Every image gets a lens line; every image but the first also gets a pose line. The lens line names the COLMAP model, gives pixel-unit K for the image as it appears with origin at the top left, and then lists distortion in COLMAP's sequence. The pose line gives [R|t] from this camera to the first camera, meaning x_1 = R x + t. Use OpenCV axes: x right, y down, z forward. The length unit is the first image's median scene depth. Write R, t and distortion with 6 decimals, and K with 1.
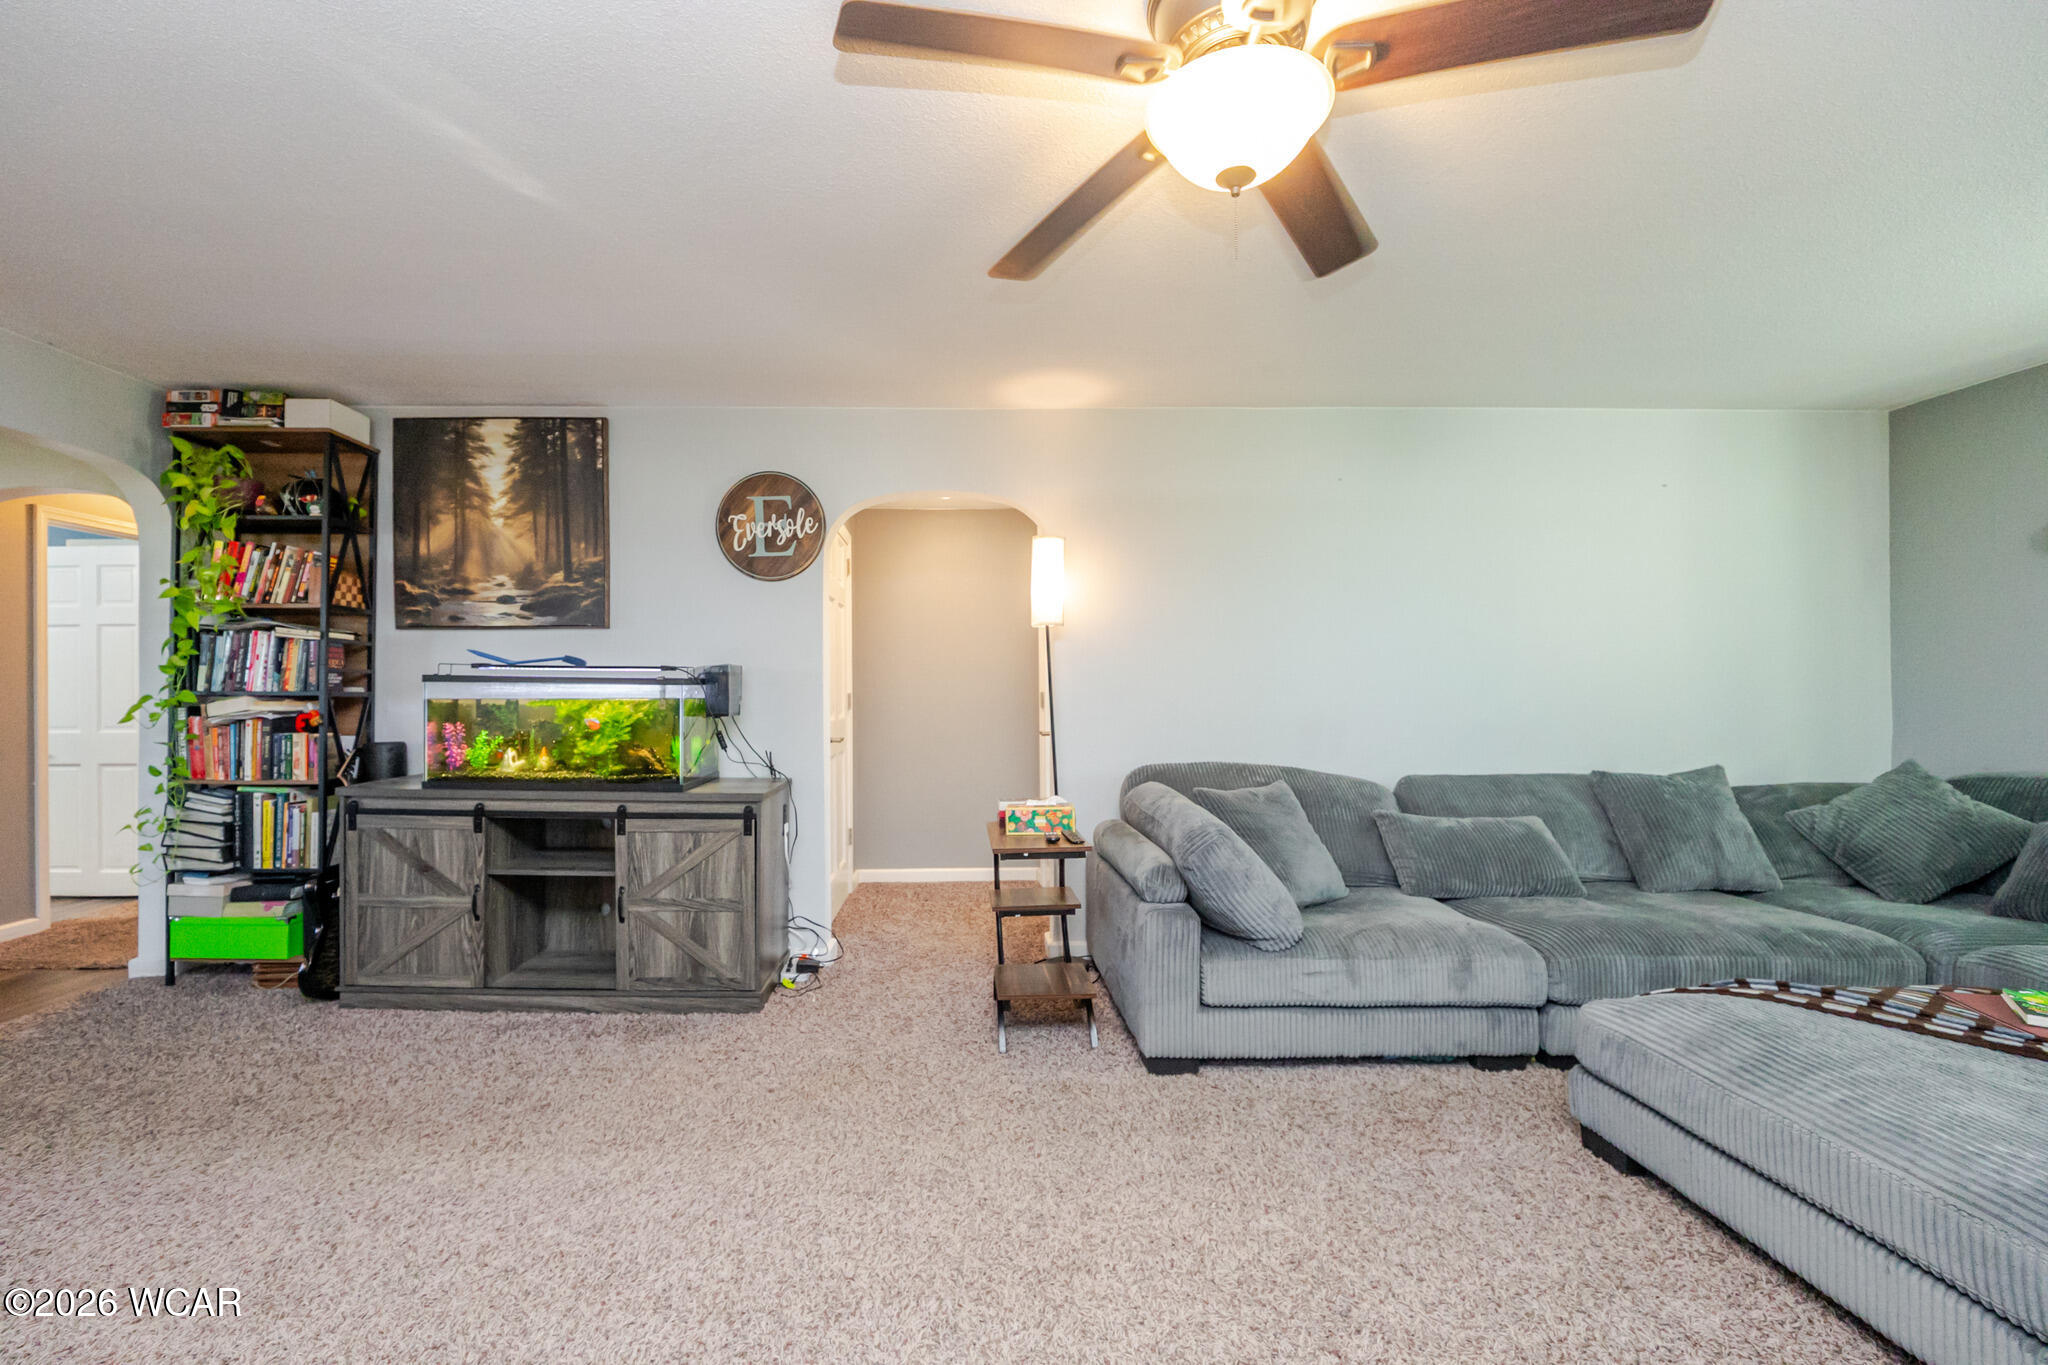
lens RADIAL K [[879.2, 0, 977.2], [0, 879.2, 690.0], [0, 0, 1]] dist [-0.006247, -0.001126]
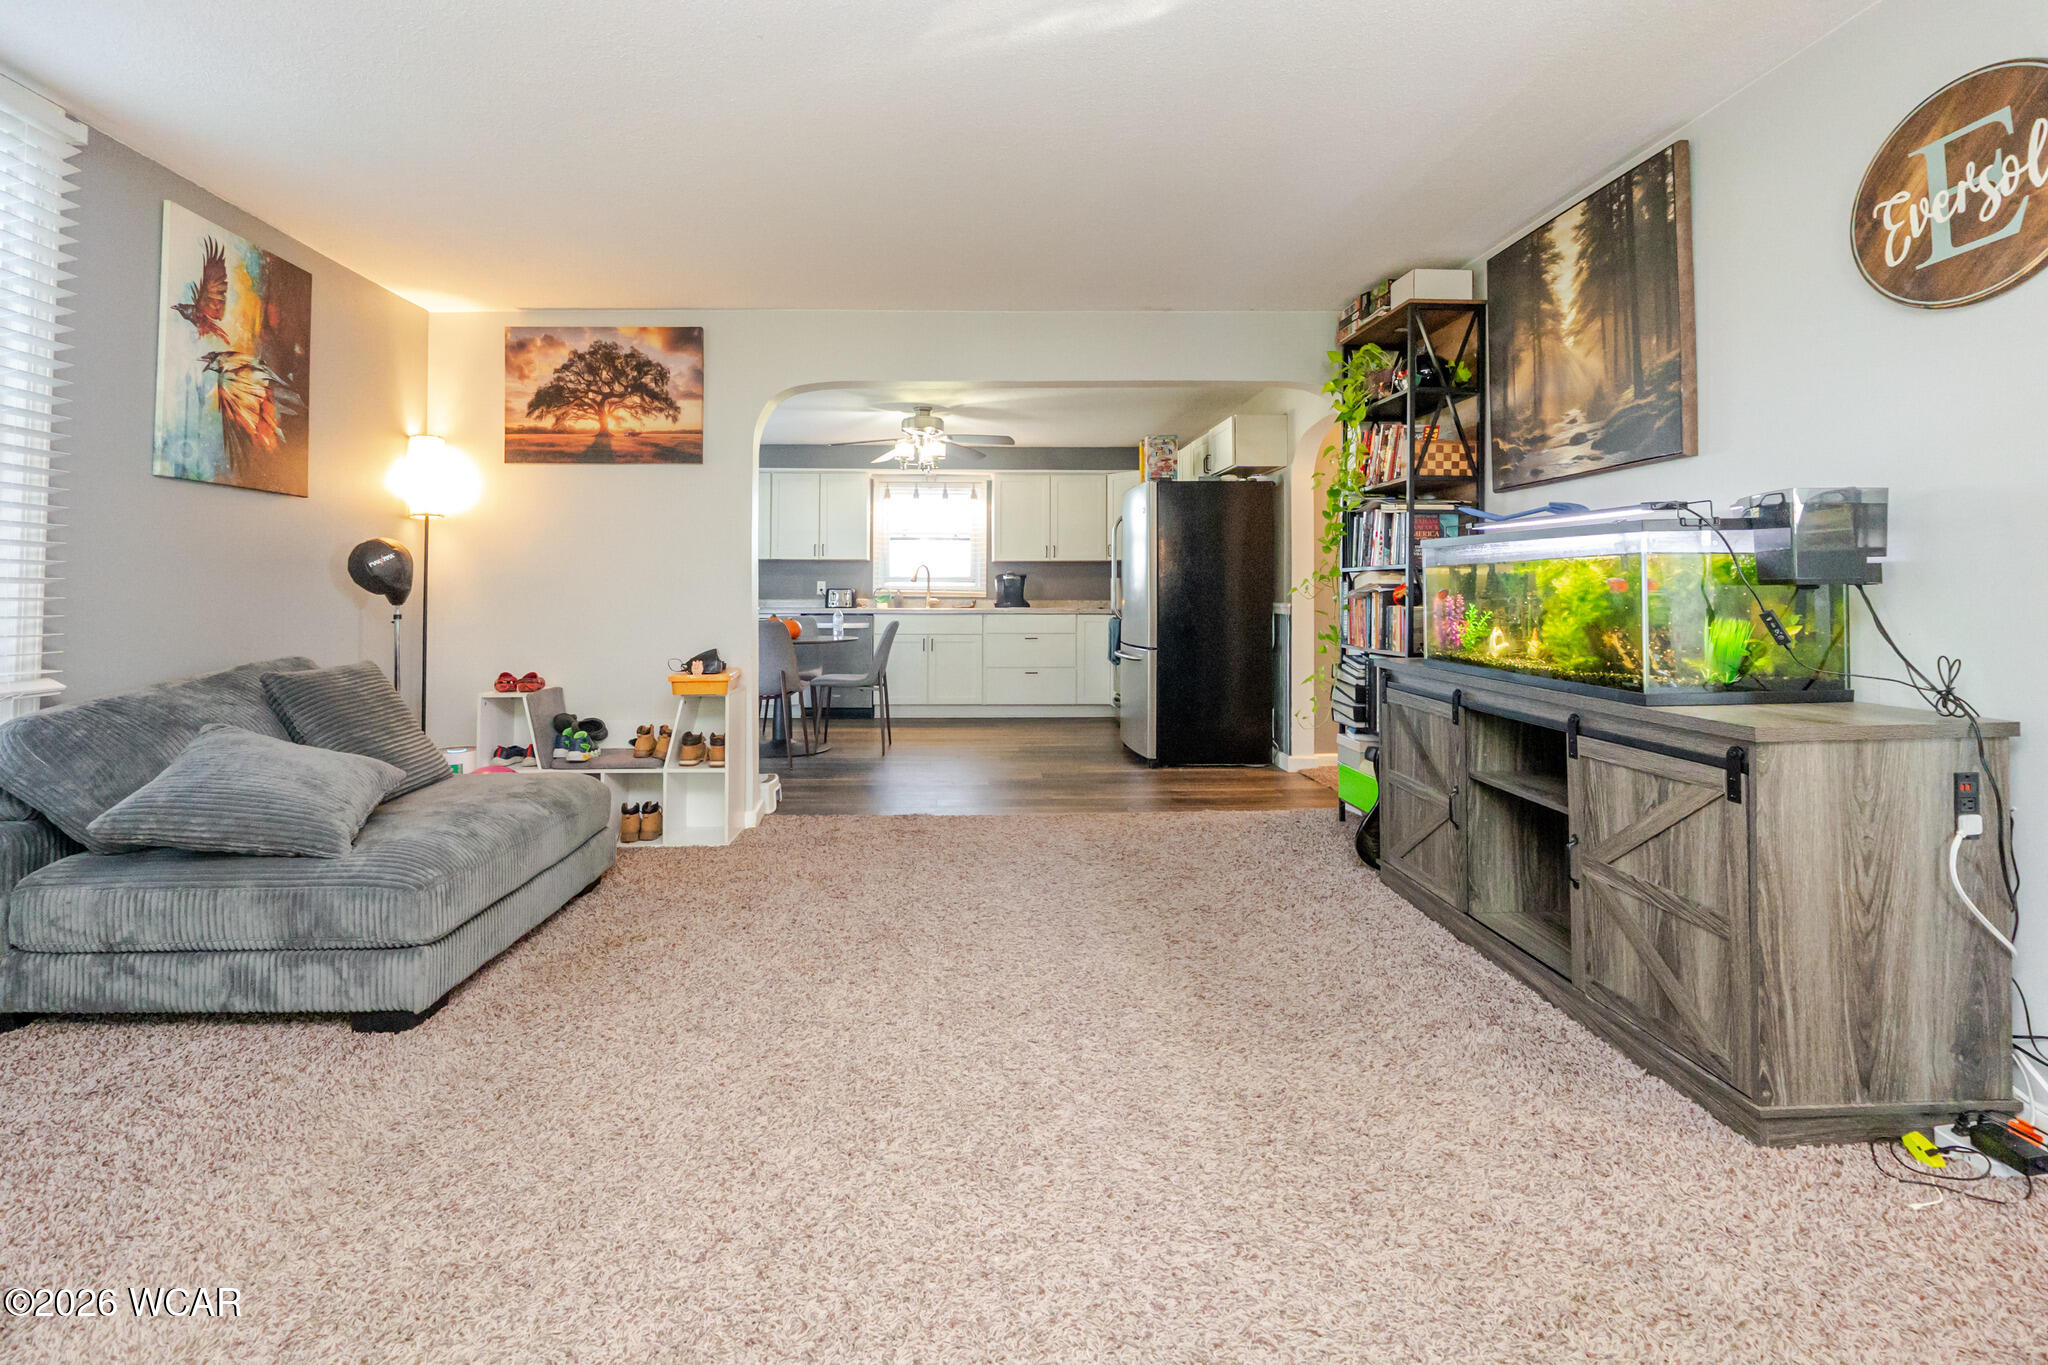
lens RADIAL K [[879.2, 0, 949.6], [0, 879.2, 582.4], [0, 0, 1]] dist [-0.006247, -0.001126]
pose [[-0.000454, -0.012915, -0.999916, 0.235719], [0.006979, 0.999892, -0.012918, 0.029703], [0.999976, -0.006984, -0.000363, 0.445669]]
